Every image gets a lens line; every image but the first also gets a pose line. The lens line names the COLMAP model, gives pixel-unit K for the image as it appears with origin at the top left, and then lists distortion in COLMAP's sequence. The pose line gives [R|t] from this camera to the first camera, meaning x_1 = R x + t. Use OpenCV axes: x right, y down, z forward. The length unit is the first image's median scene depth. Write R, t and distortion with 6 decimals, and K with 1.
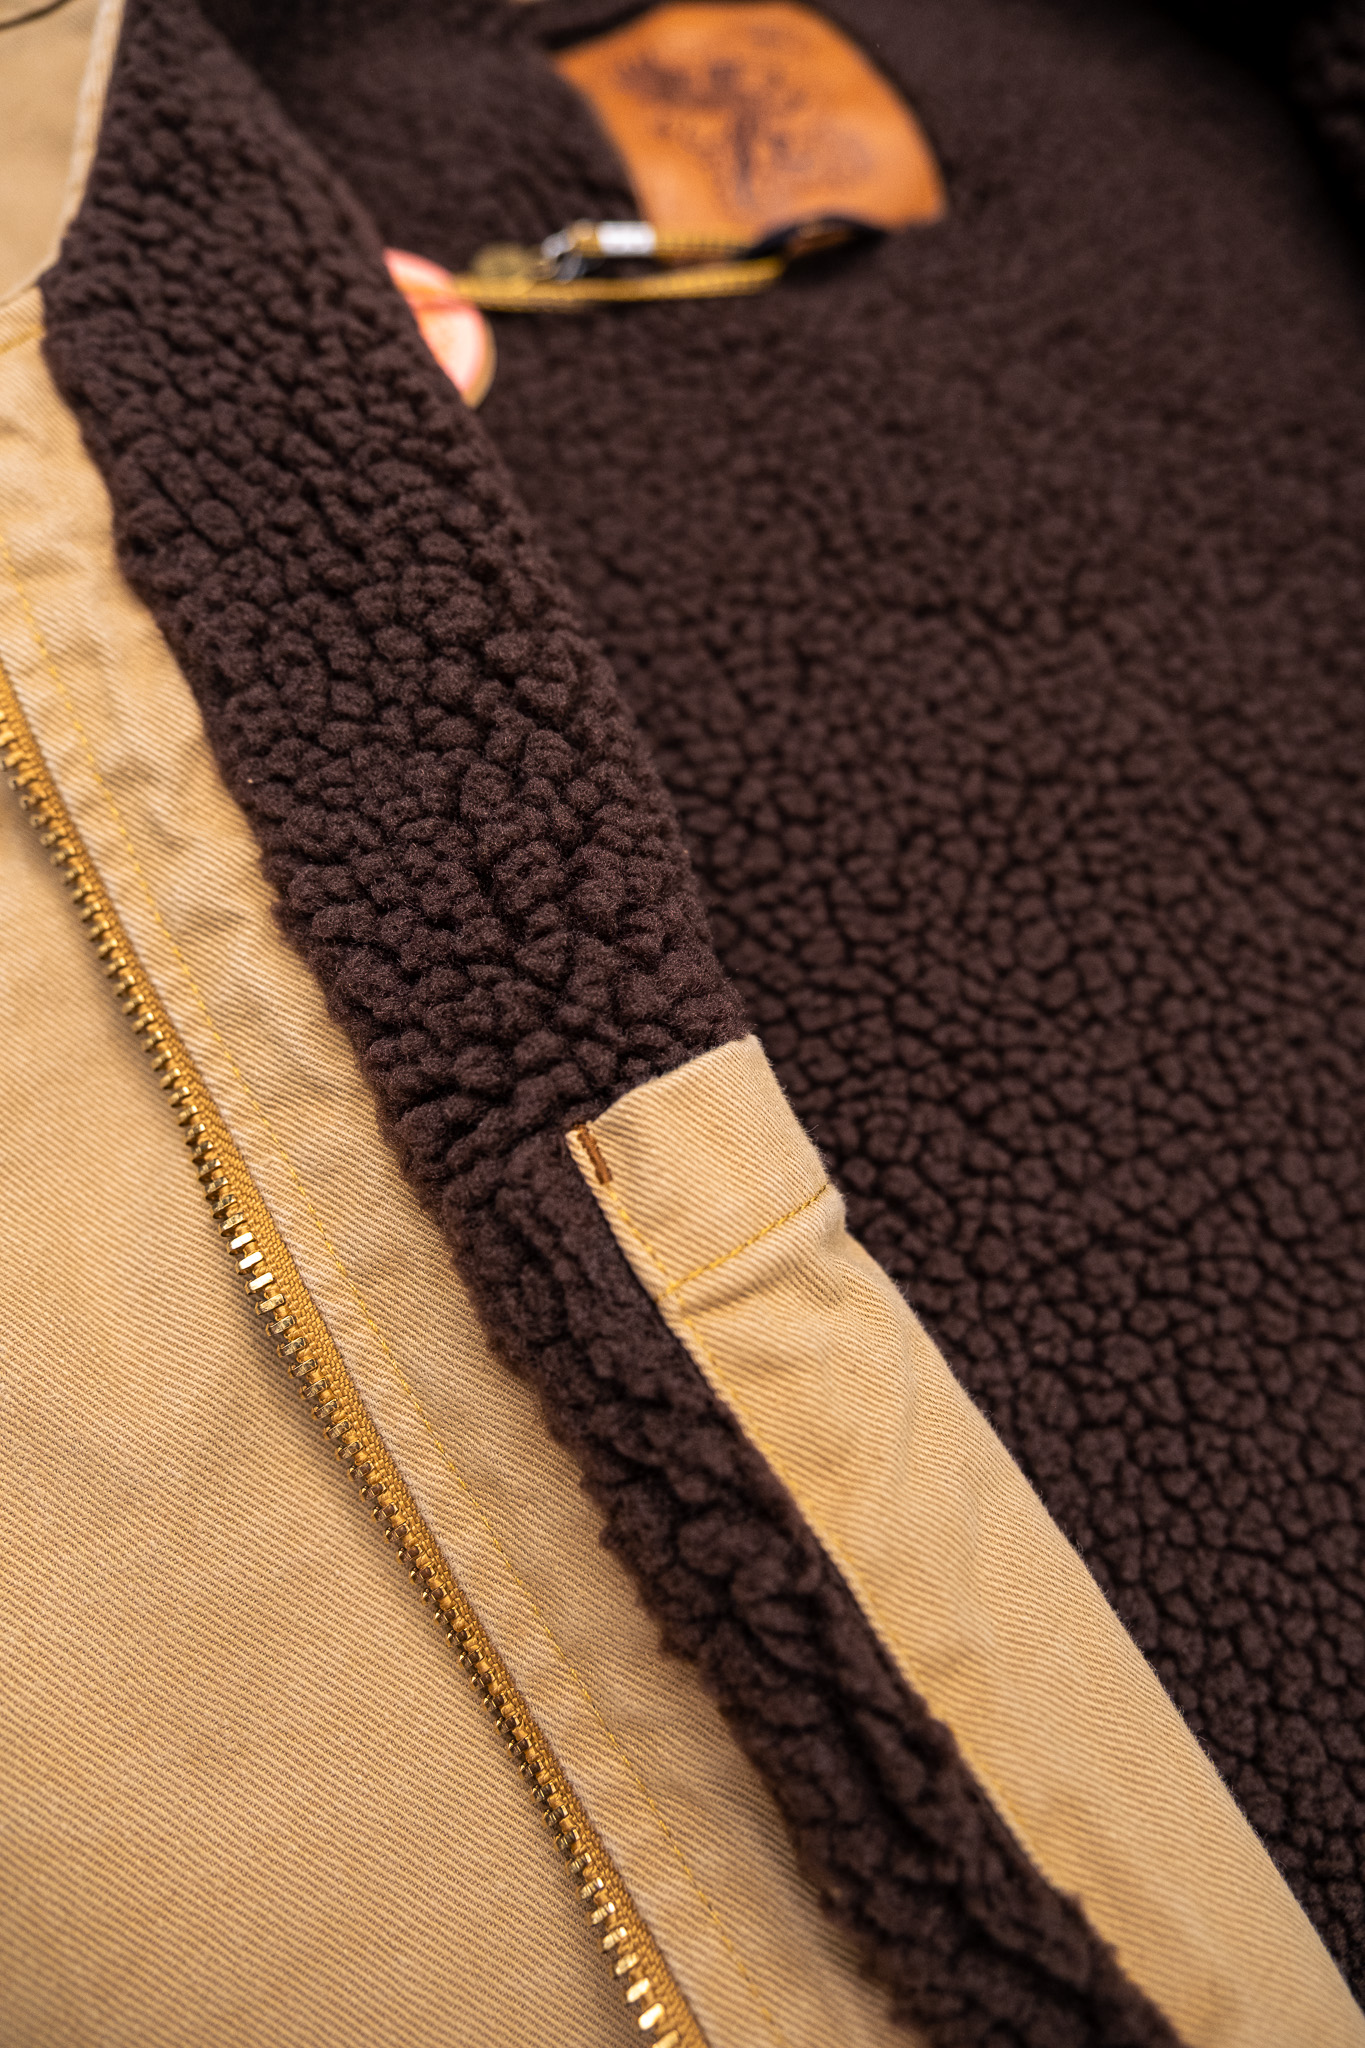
lens RADIAL K [[1366.3, 0, 685.2], [0, 1366.3, 1065.6], [0, 0, 1]] dist [-0.030312, 0.001675]
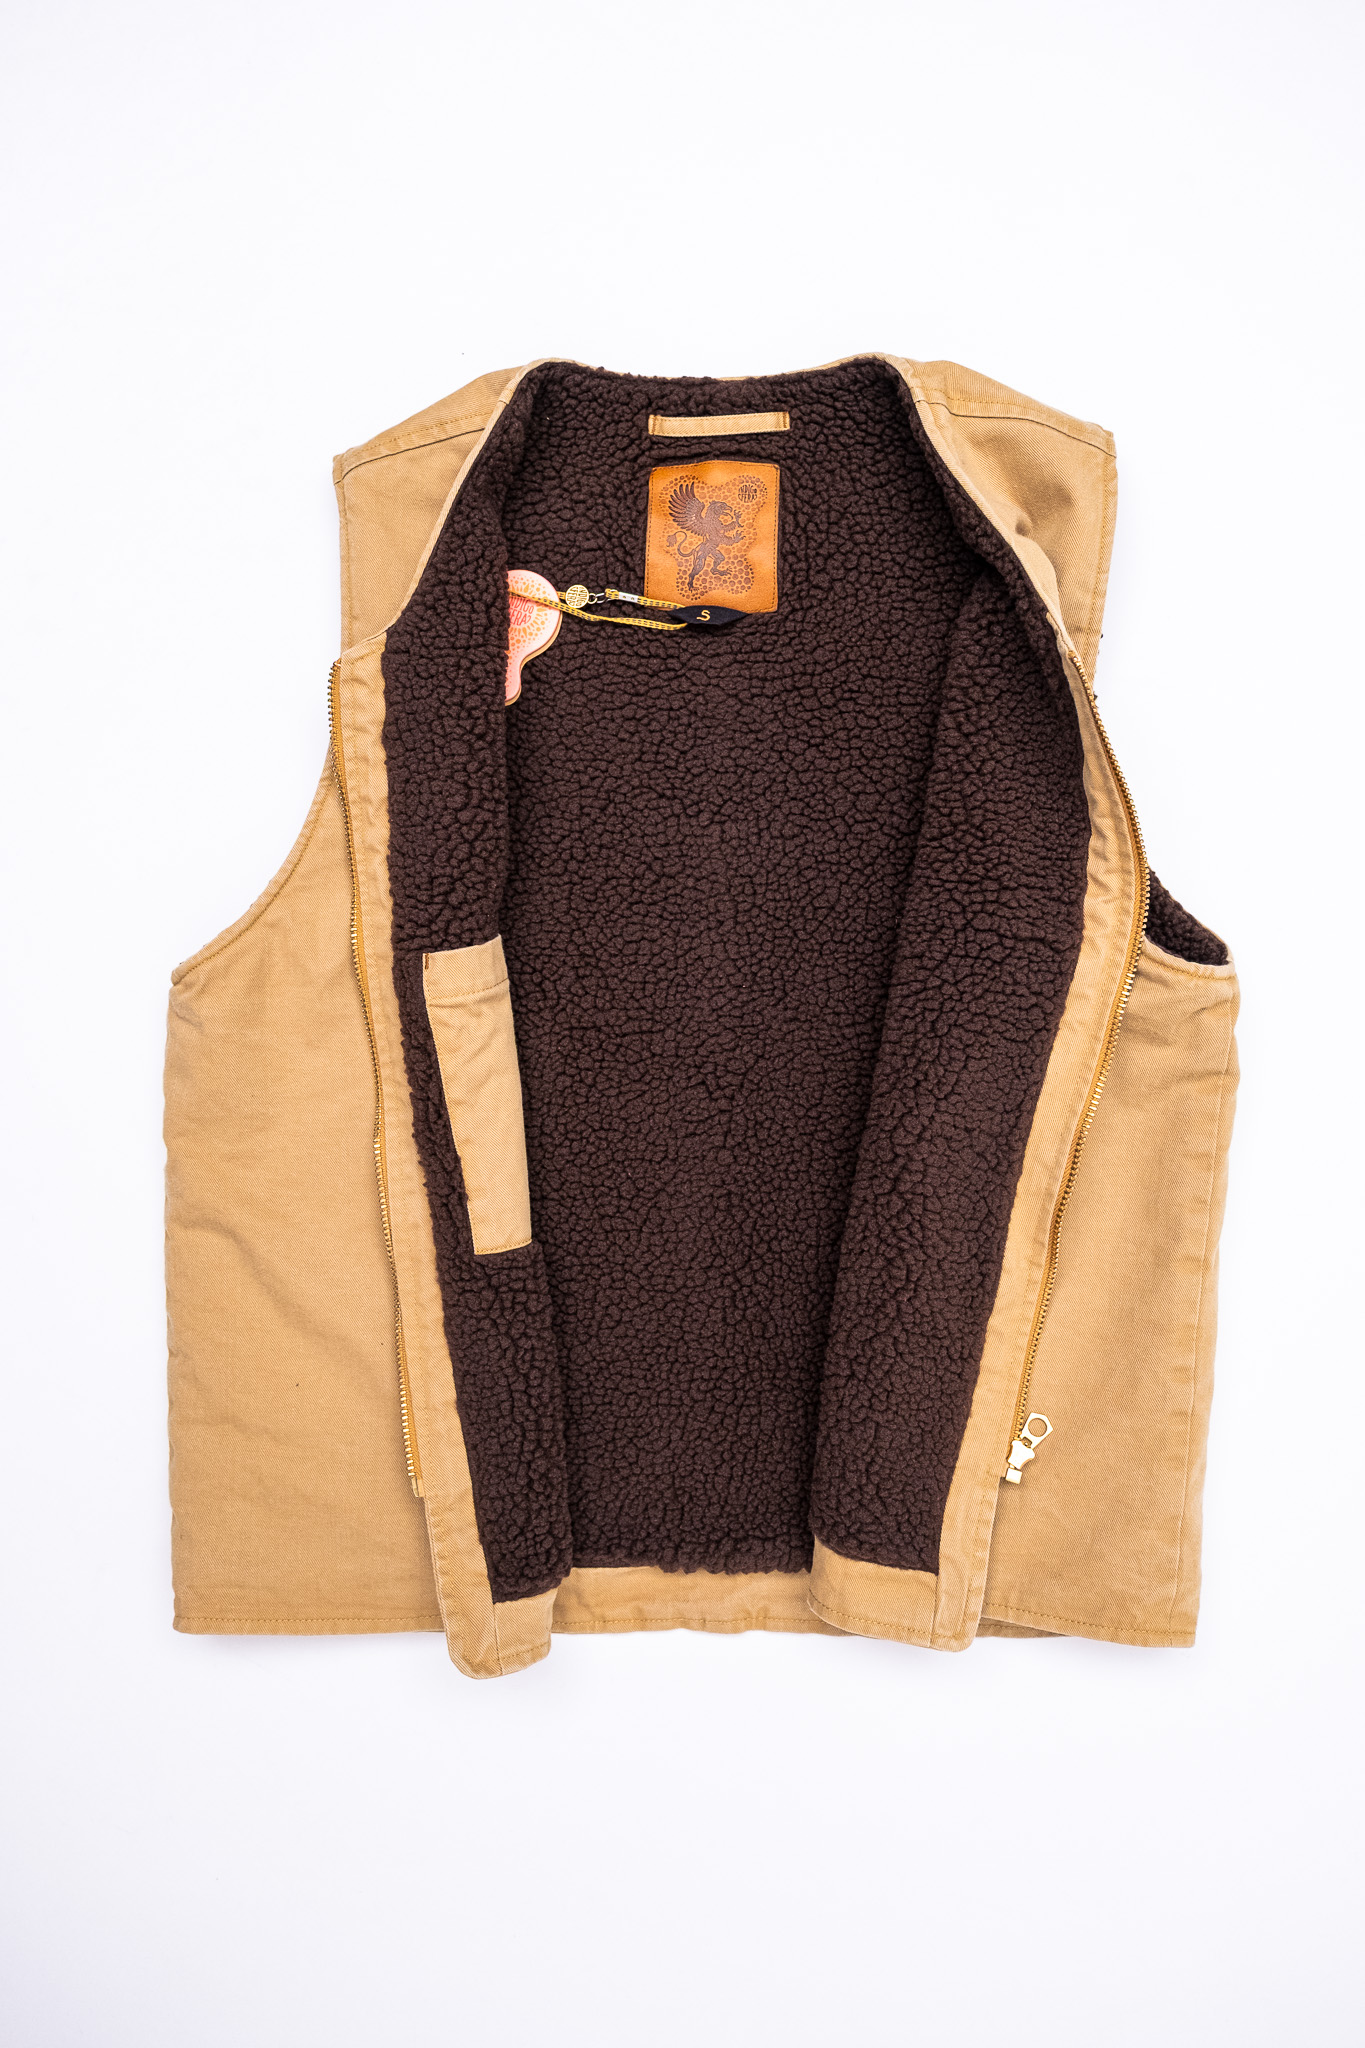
lens RADIAL K [[1366.3, 0, 685.2], [0, 1366.3, 1065.6], [0, 0, 1]] dist [-0.030312, 0.001675]
pose [[0.892784, 0.434412, -0.119260, 0.917232], [-0.361166, 0.848463, 0.386872, -1.123641], [0.269249, -0.302320, 0.914389, -1.932930]]
